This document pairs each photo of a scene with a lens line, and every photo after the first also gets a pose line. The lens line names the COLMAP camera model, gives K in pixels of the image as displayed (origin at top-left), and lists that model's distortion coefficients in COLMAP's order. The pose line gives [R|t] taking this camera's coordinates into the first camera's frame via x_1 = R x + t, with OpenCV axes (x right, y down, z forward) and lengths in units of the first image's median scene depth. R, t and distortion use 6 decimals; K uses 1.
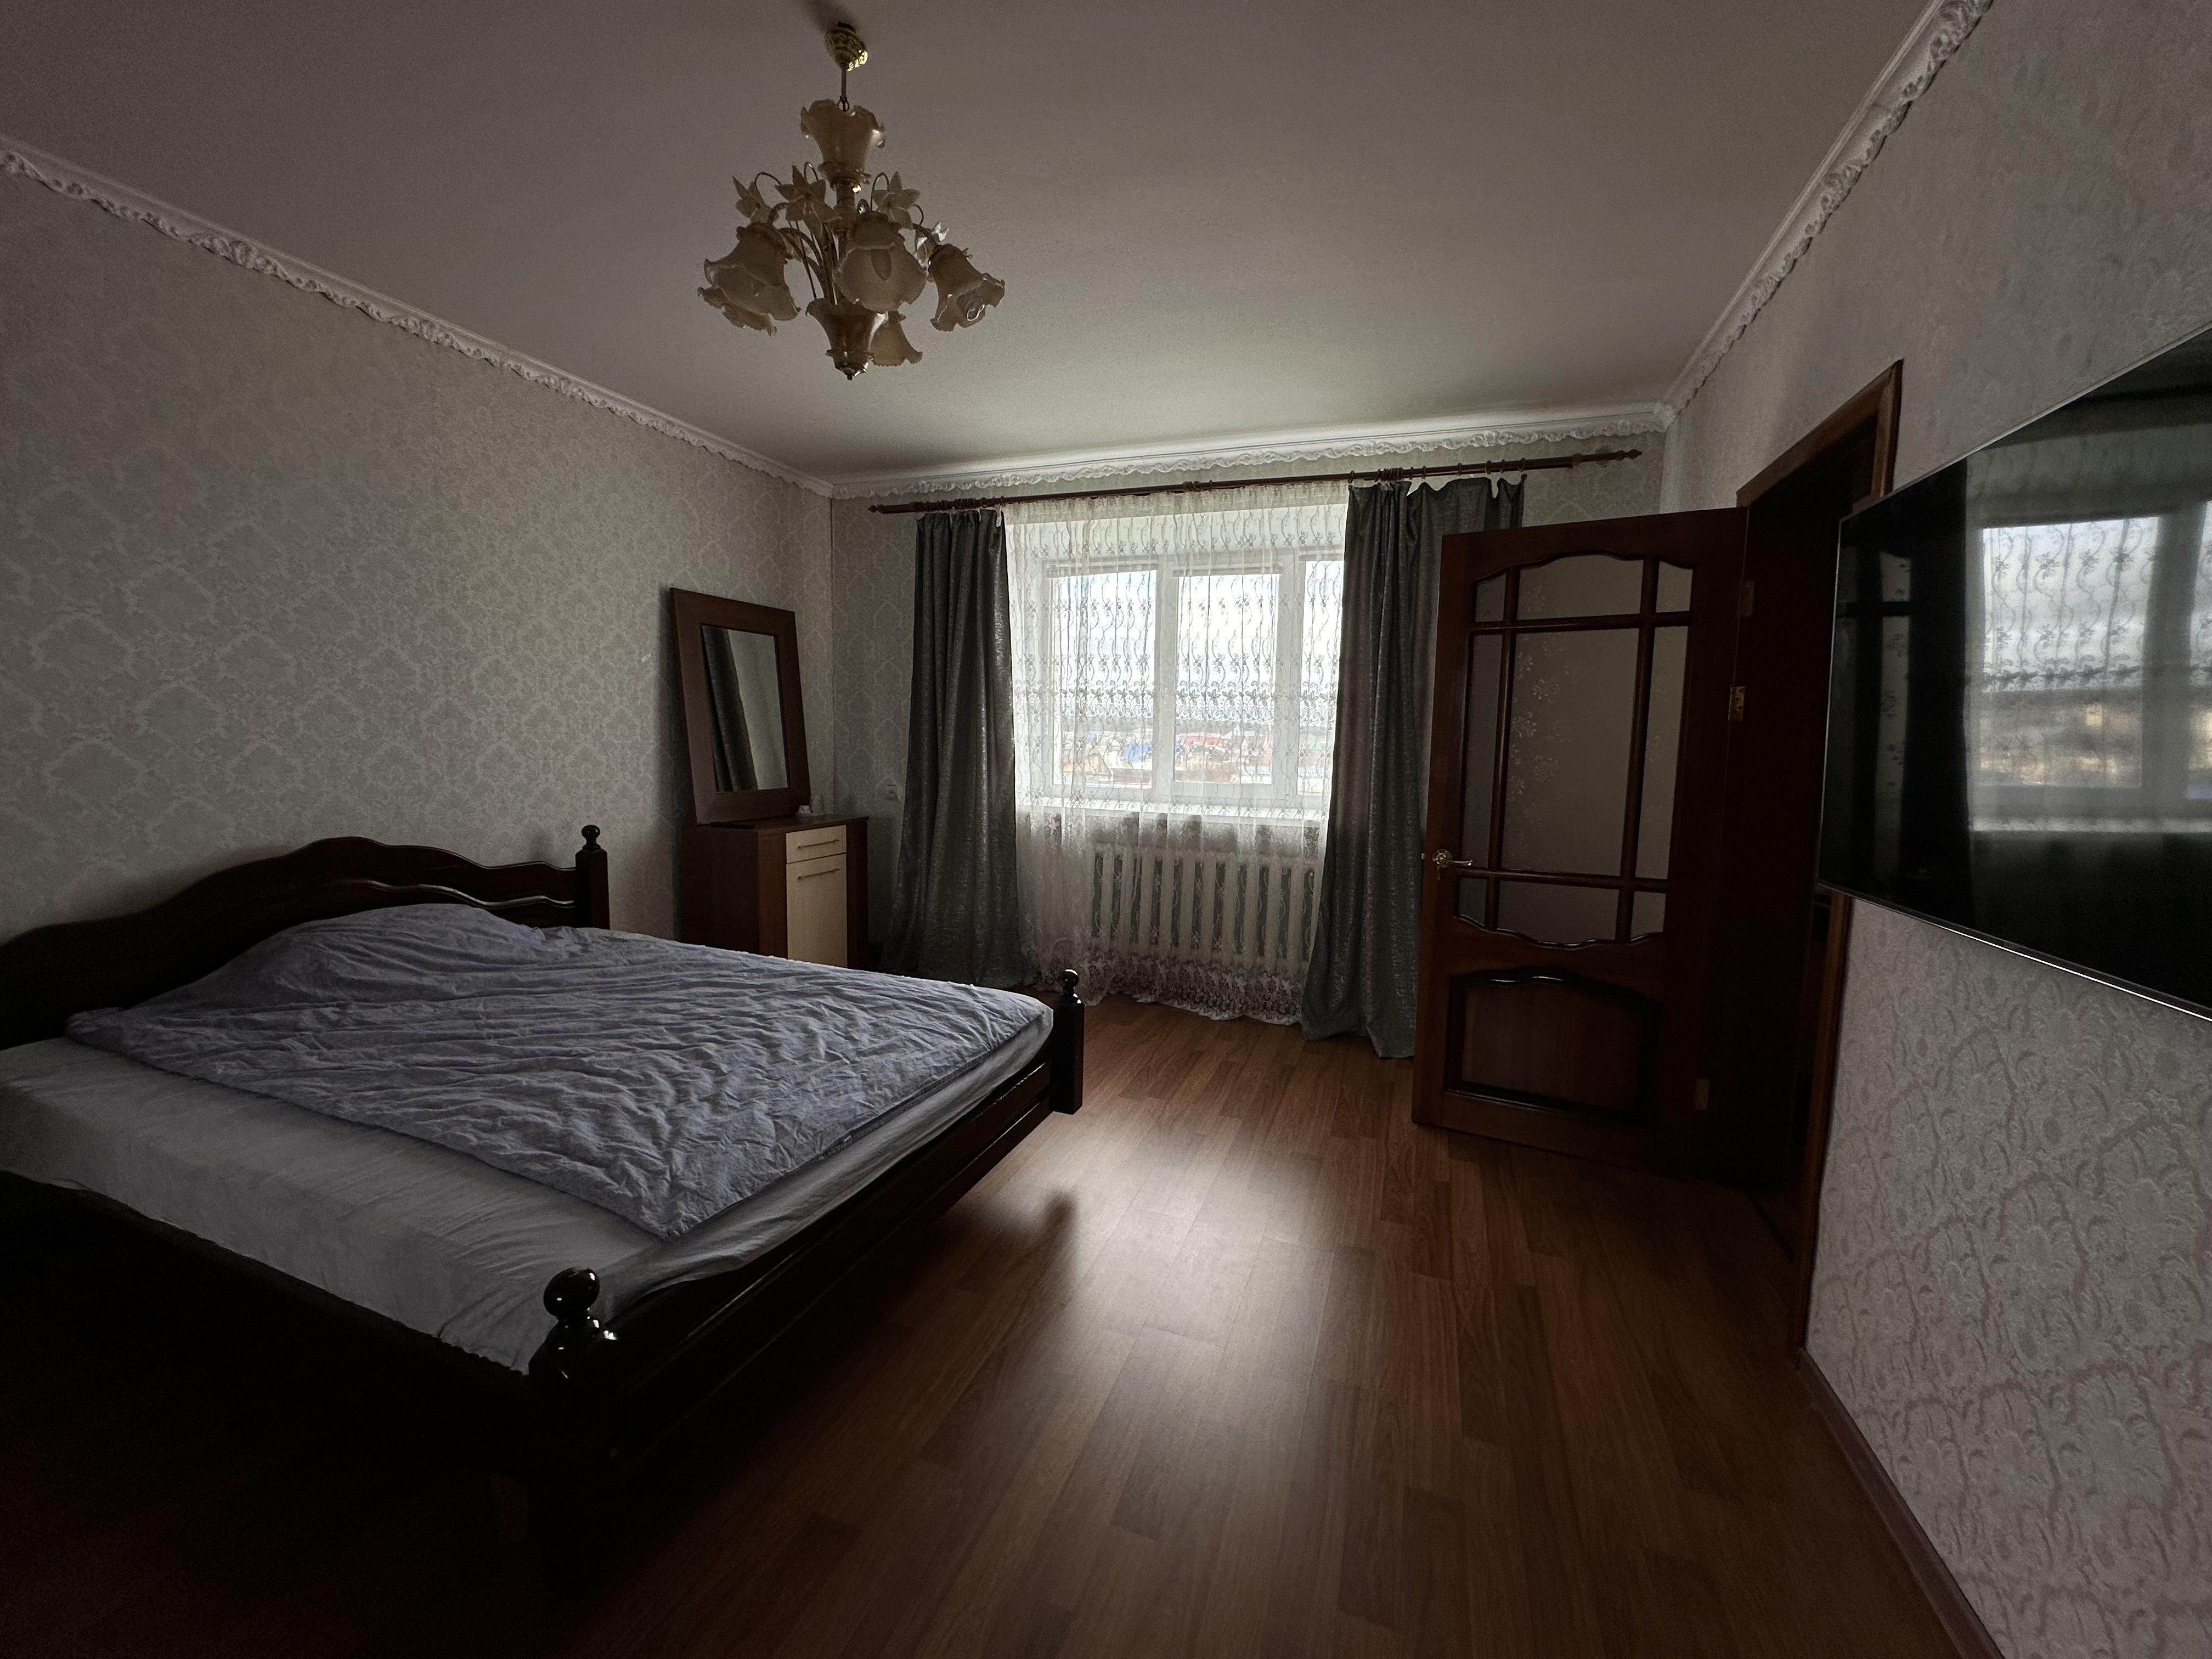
lens RADIAL K [[877.8, 0, 1088.8], [0, 877.8, 832.6], [0, 0, 1]] dist [-0.002285, 0.001738]
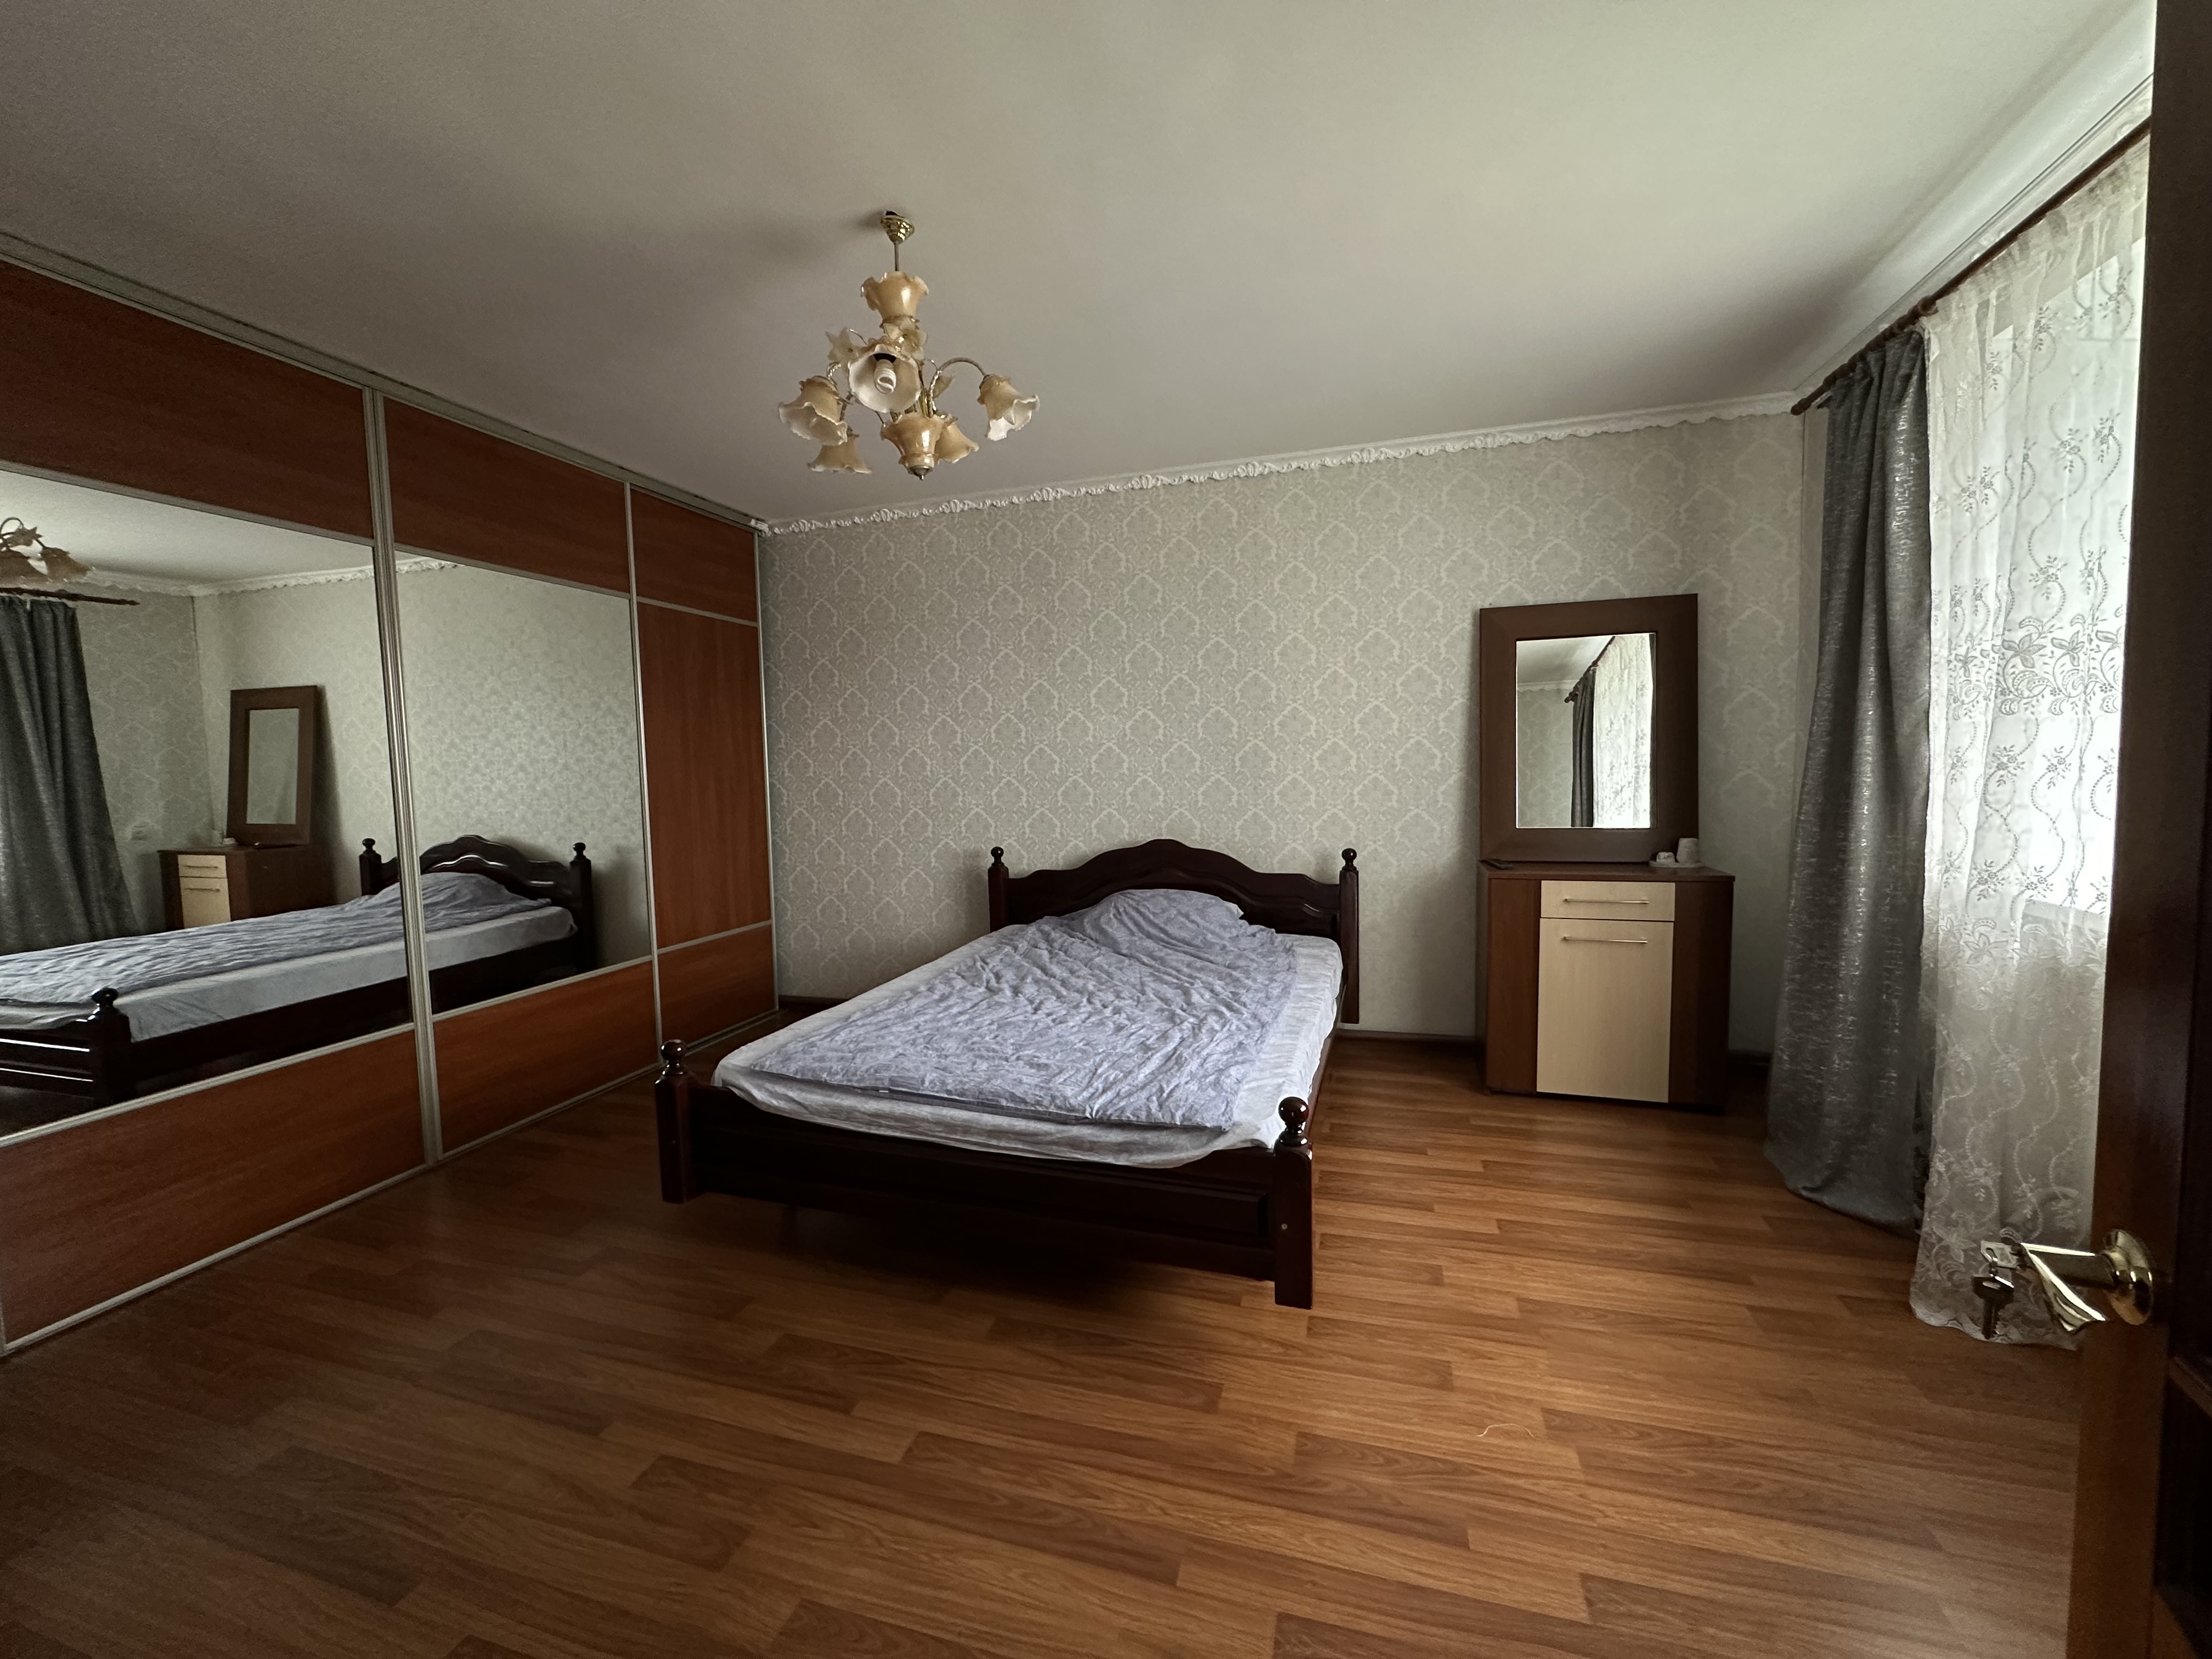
lens RADIAL K [[877.8, 0, 1106.6], [0, 877.8, 825.8], [0, 0, 1]] dist [-0.002285, 0.001738]
pose [[0.074395, 0.050976, -0.995925, 0.481769], [-0.086130, 0.995289, 0.044510, -0.056357], [0.993502, 0.082467, 0.078435, 0.579474]]
